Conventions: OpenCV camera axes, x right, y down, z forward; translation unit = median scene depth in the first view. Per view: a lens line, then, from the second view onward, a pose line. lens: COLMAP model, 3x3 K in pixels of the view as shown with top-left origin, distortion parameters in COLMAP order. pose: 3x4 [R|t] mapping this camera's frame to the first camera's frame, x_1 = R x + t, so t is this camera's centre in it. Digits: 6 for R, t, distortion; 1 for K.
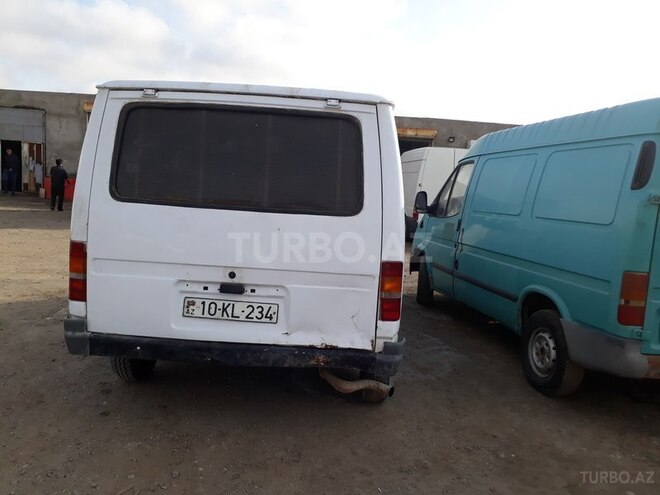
lens RADIAL K [[523.2, 0, 330.0], [0, 523.2, 247.5], [0, 0, 1]] dist [0.122541, -0.183277]
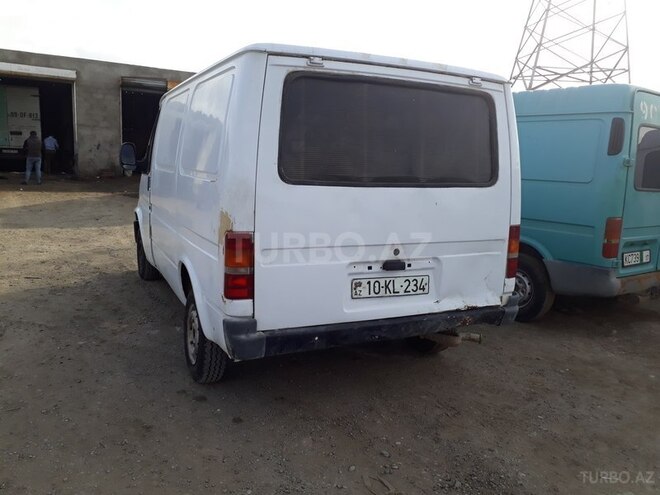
lens RADIAL K [[523.2, 0, 330.0], [0, 523.2, 247.5], [0, 0, 1]] dist [0.122541, -0.183277]
pose [[0.879720, -0.100813, 0.464683, -0.753918], [0.062885, 0.993349, 0.096455, -0.060037], [-0.471316, -0.055632, 0.880208, 0.173570]]
